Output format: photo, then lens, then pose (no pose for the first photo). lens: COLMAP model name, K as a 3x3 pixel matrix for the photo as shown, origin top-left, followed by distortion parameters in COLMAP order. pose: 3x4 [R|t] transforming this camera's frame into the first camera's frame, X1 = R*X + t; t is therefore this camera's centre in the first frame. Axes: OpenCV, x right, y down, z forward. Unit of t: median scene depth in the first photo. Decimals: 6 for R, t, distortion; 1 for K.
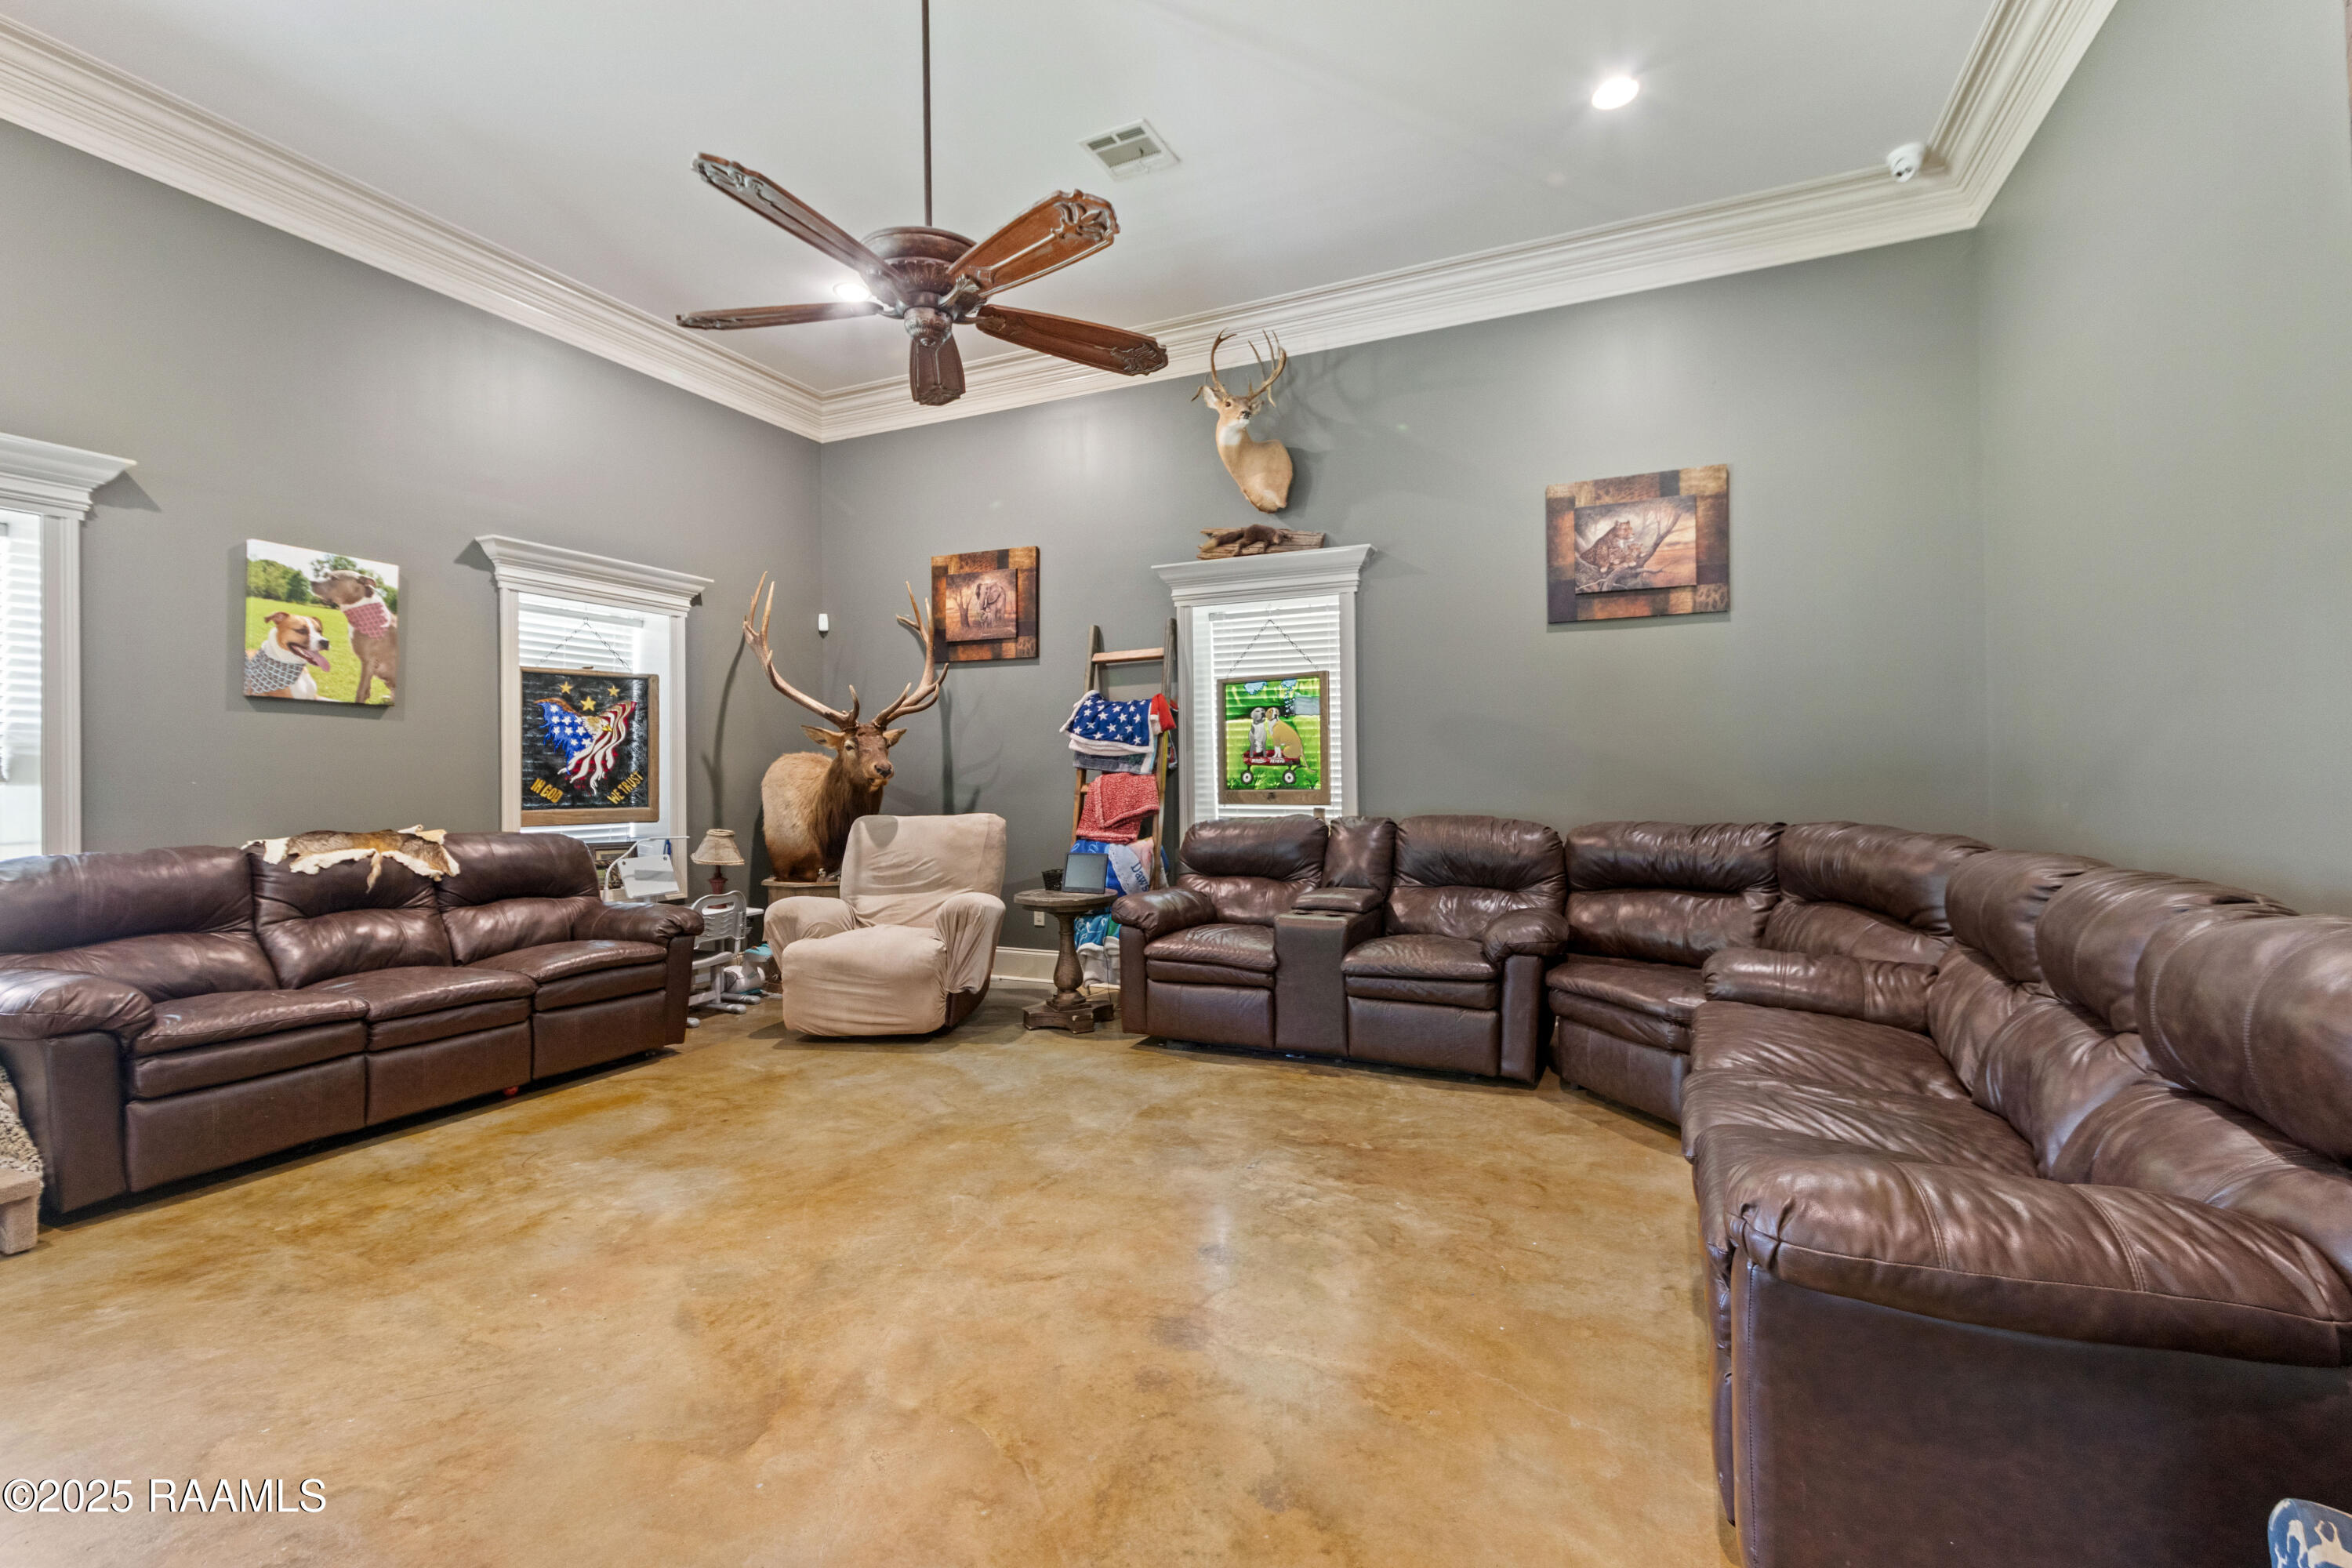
lens RADIAL K [[1015.2, 0, 1170.6], [0, 1015.2, 766.6], [0, 0, 1]] dist [-0.000502, -0.000246]
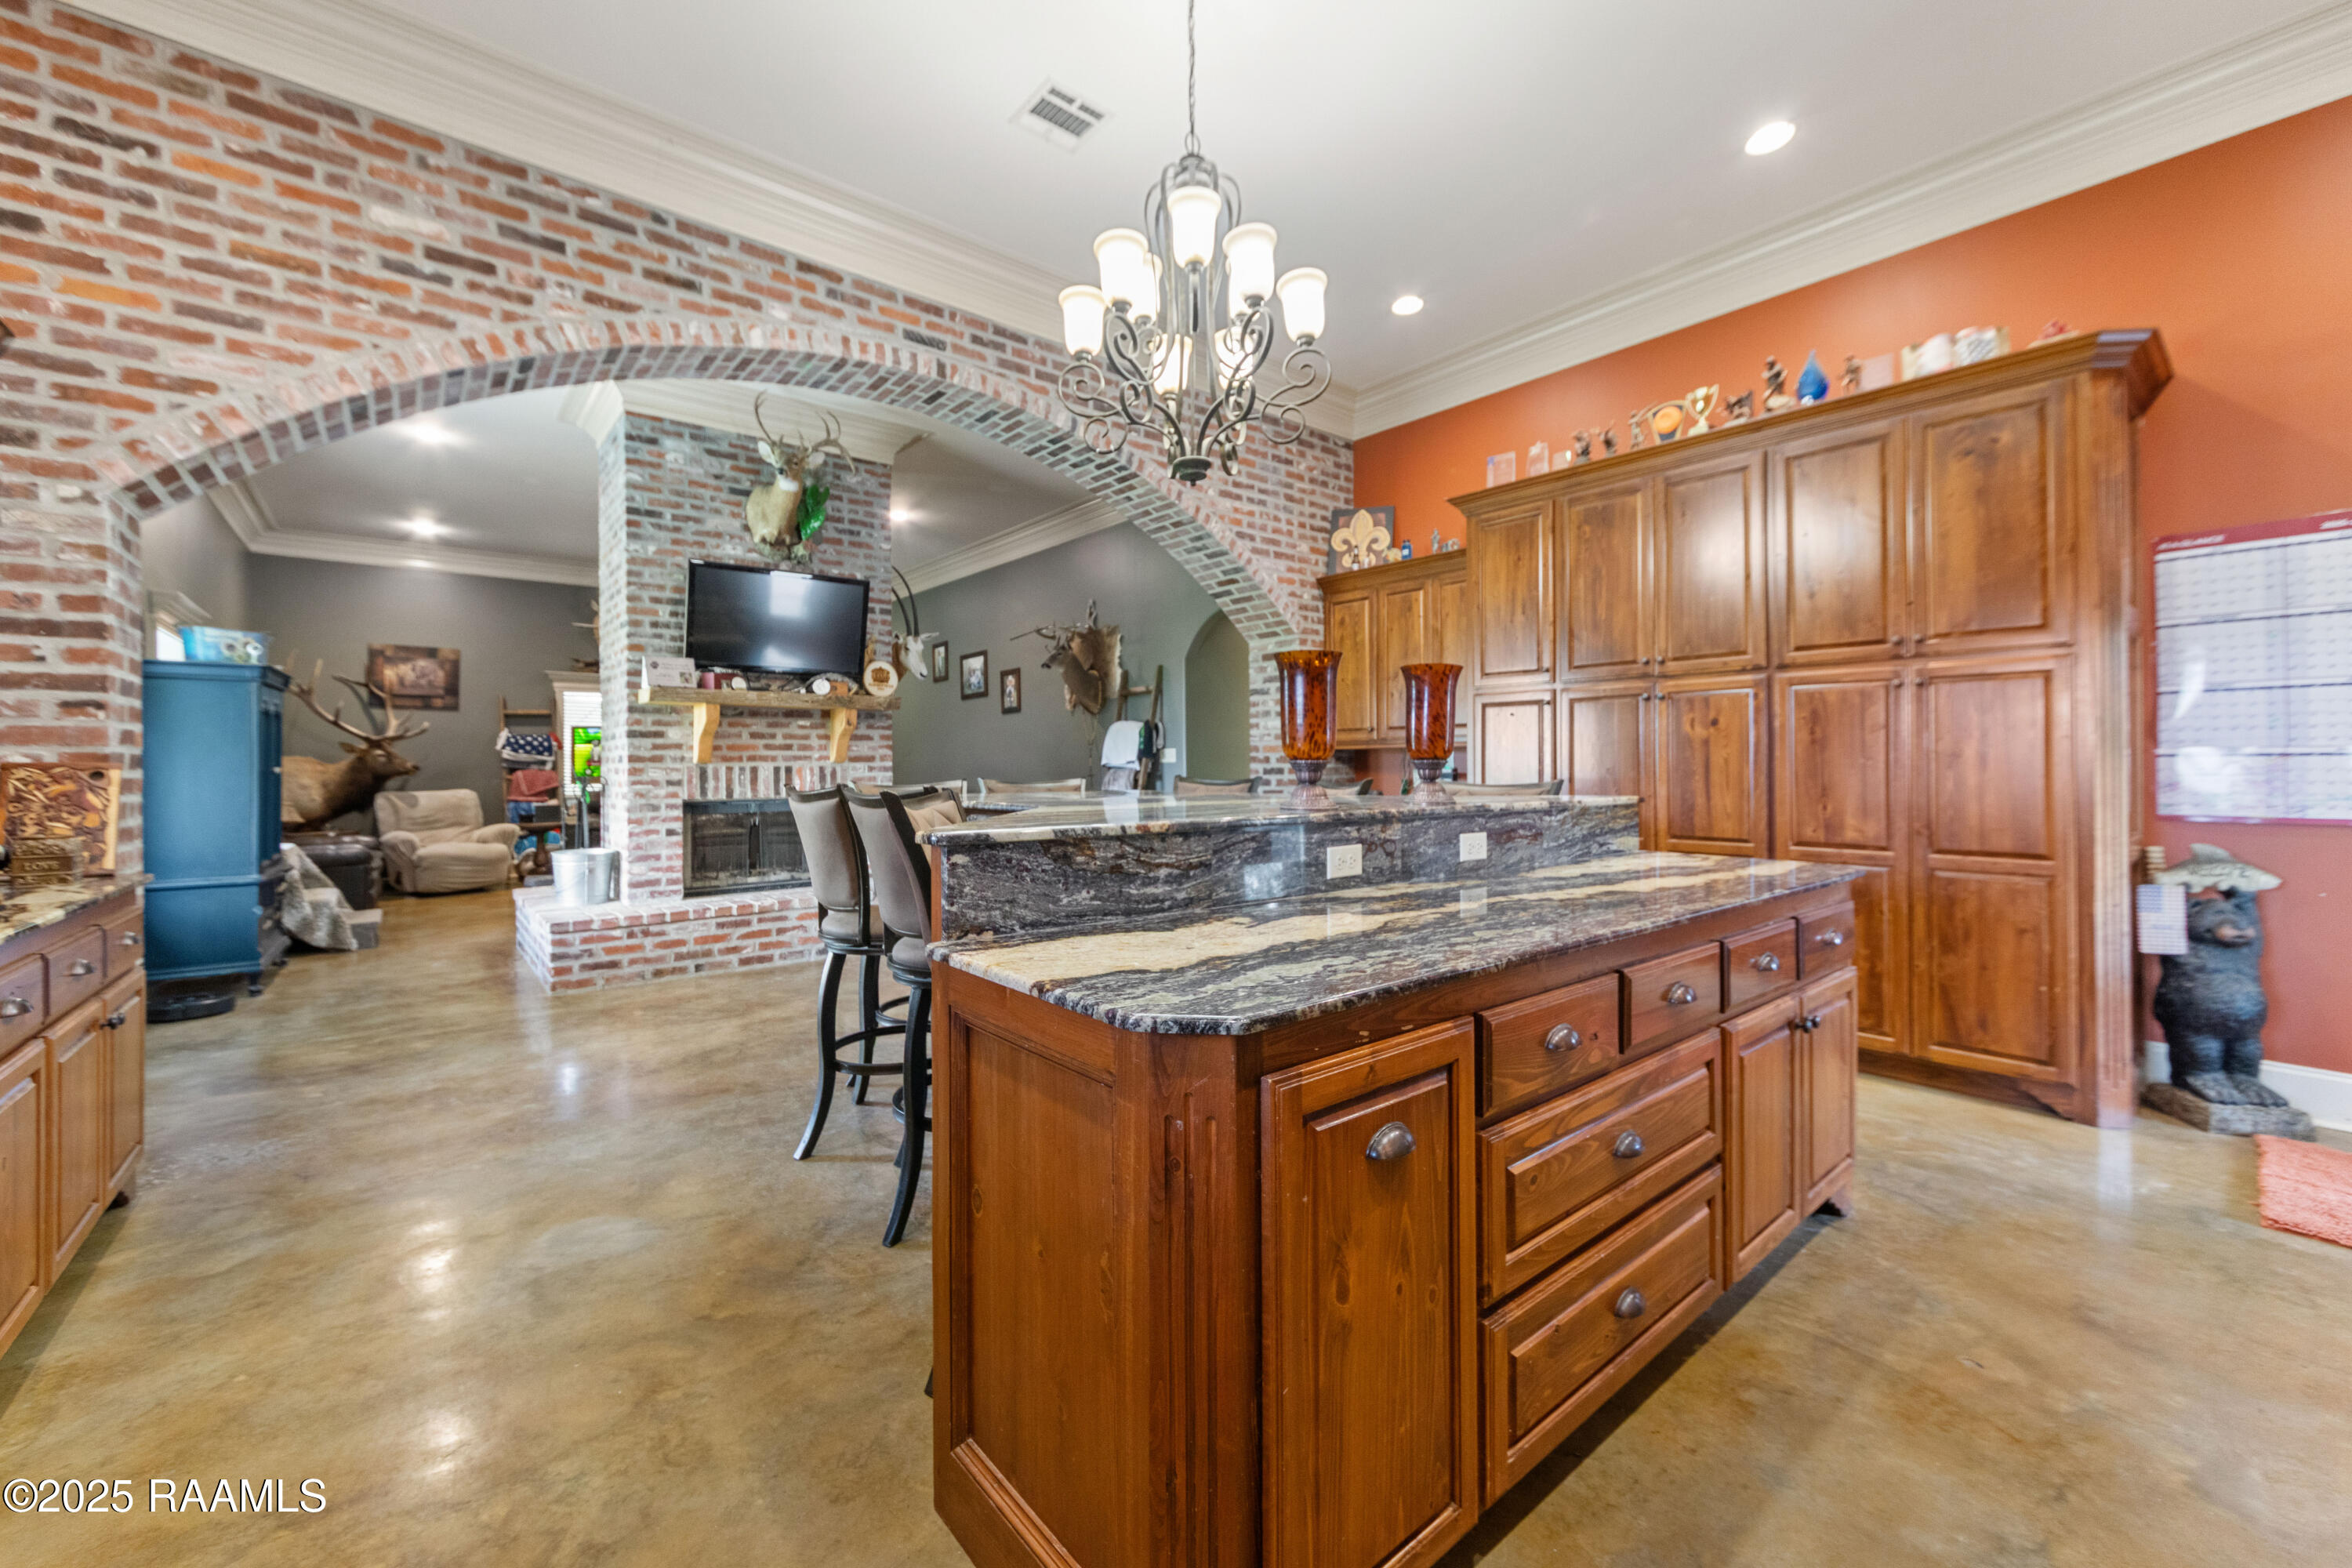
lens RADIAL K [[926.4, 0, 1170.4], [0, 926.4, 760.2], [0, 0, 1]] dist [0.003677, -0.000256]
pose [[0.439259, 0.012758, 0.898270, -1.406151], [-0.006543, 0.999918, -0.011002, -0.000180], [-0.898337, -0.001045, 0.439306, -1.213873]]
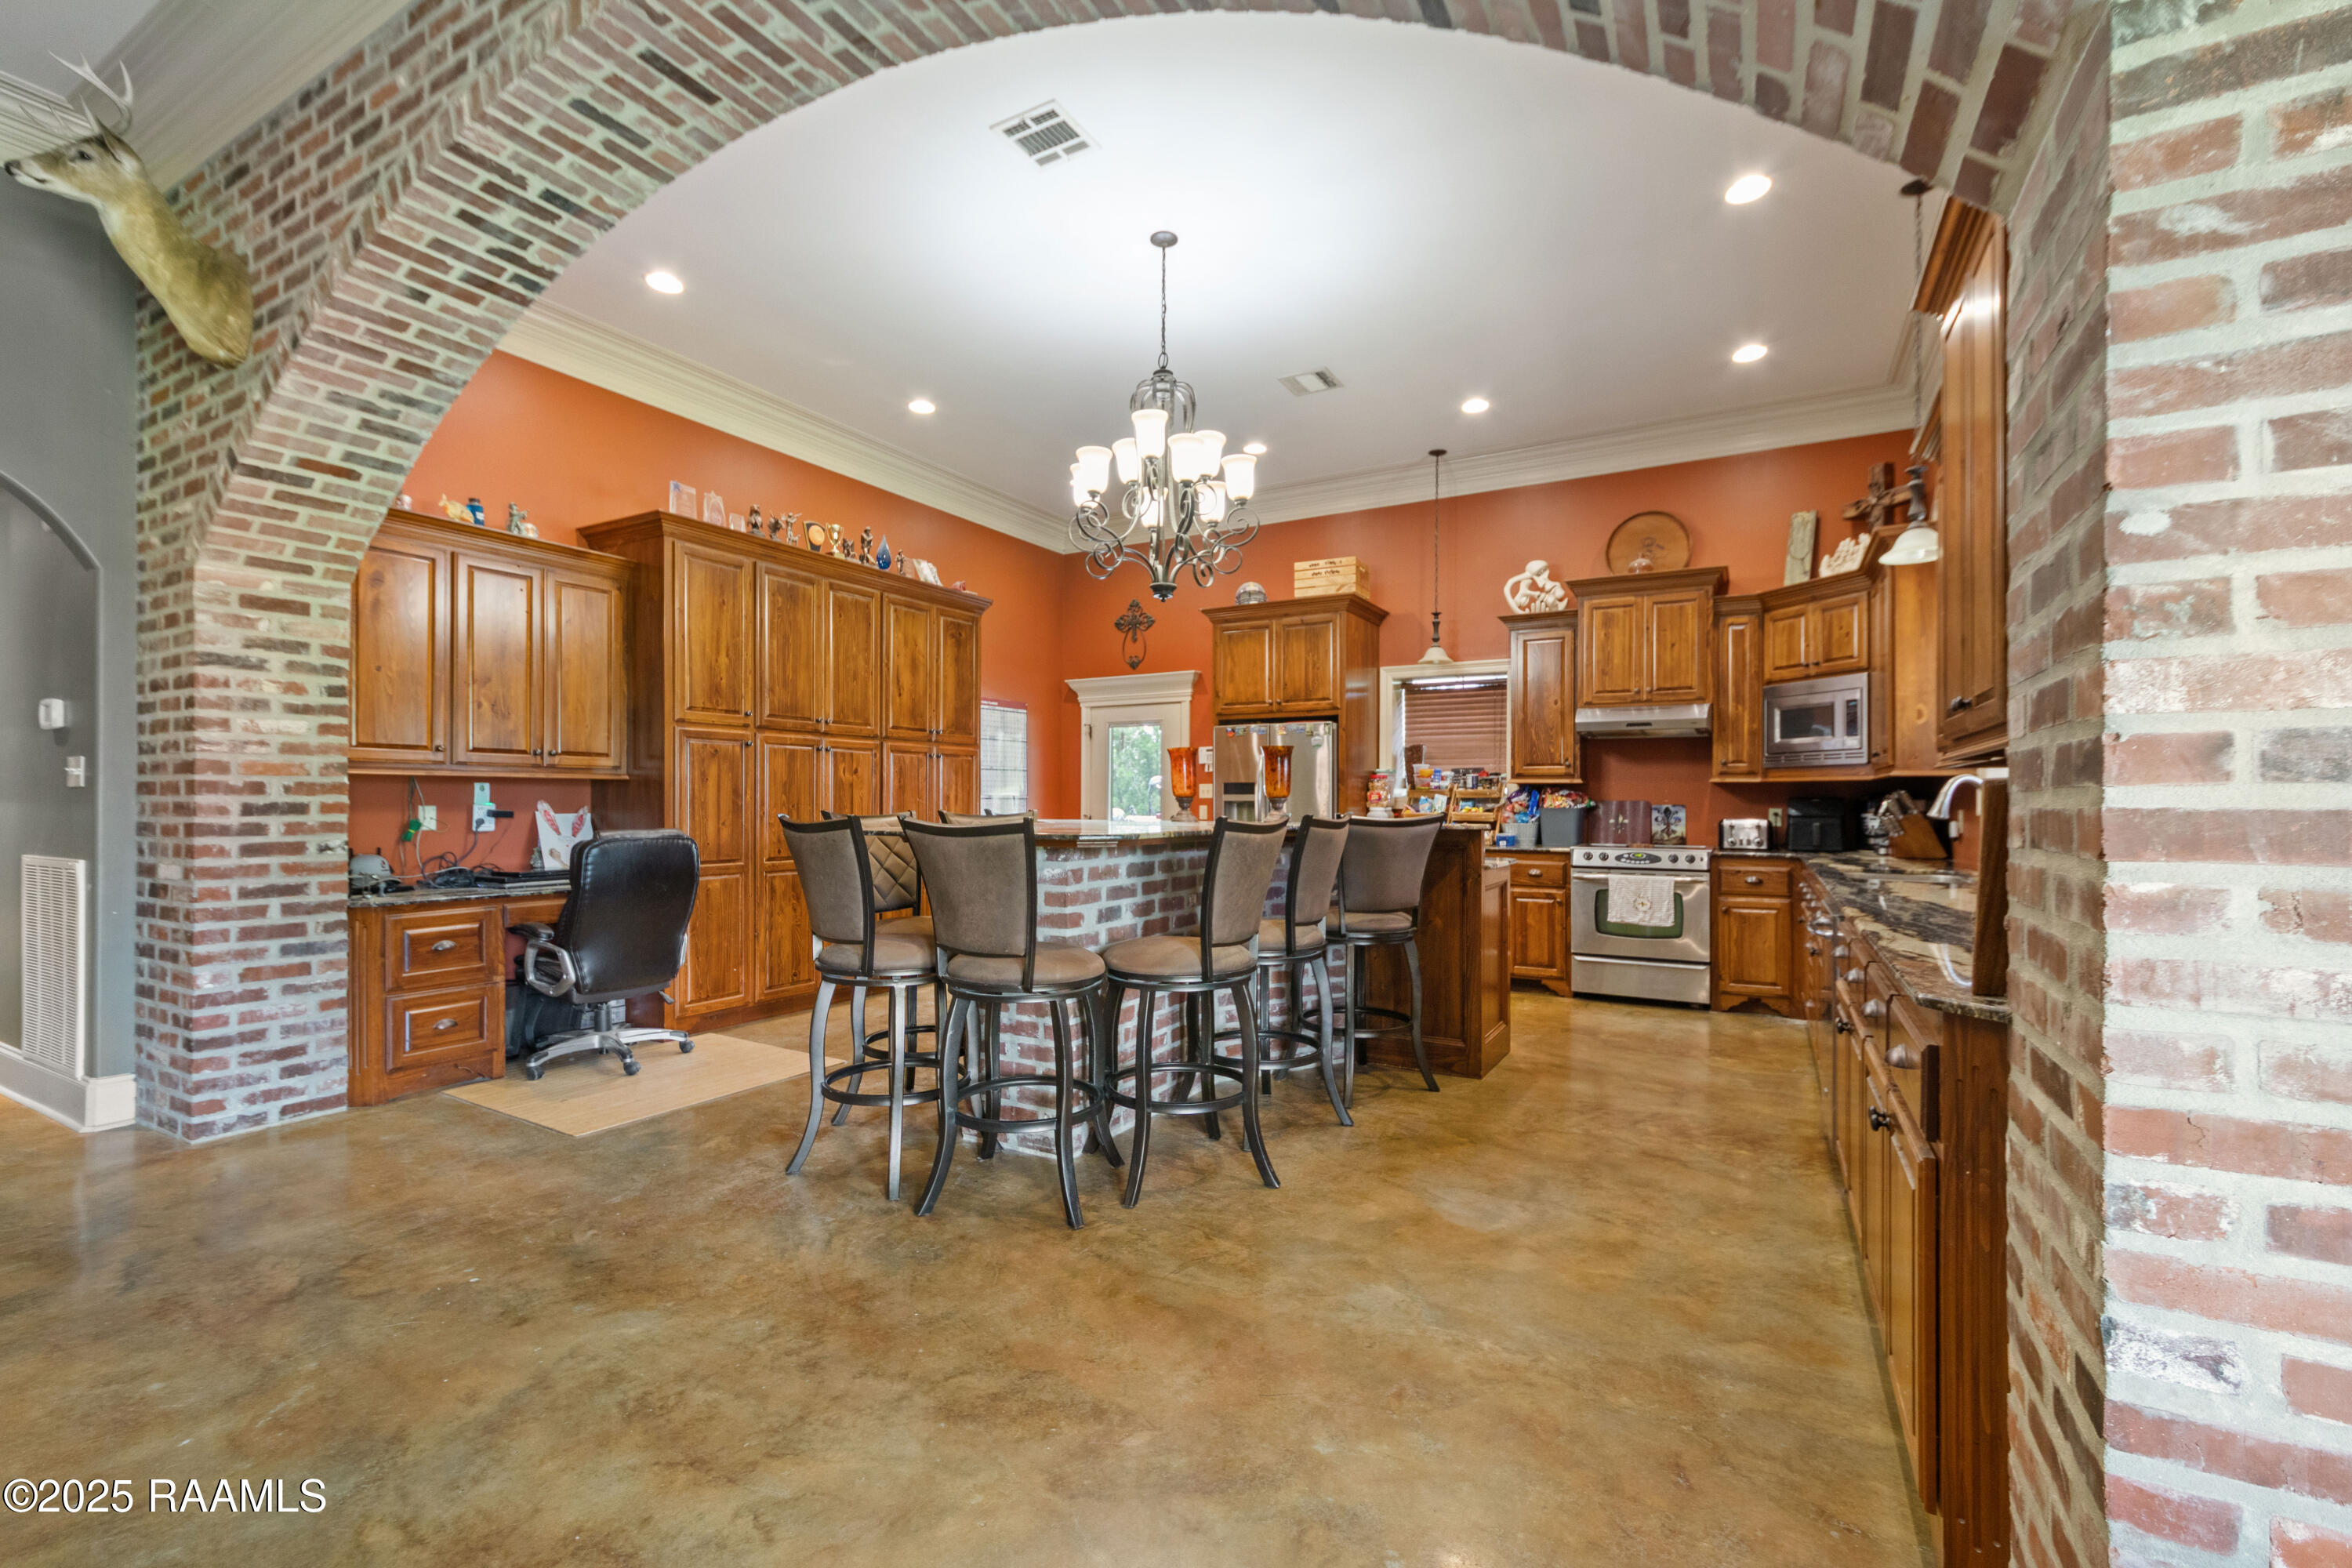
lens RADIAL K [[1001.3, 0, 1180.7], [0, 1001.3, 801.0], [0, 0, 1]] dist [0.001708, -0.000258]
pose [[-0.995876, 0.008485, 0.090327, -0.955910], [0.007508, 0.999910, -0.011146, 0.008072], [-0.090413, -0.010422, -0.995850, -0.044007]]
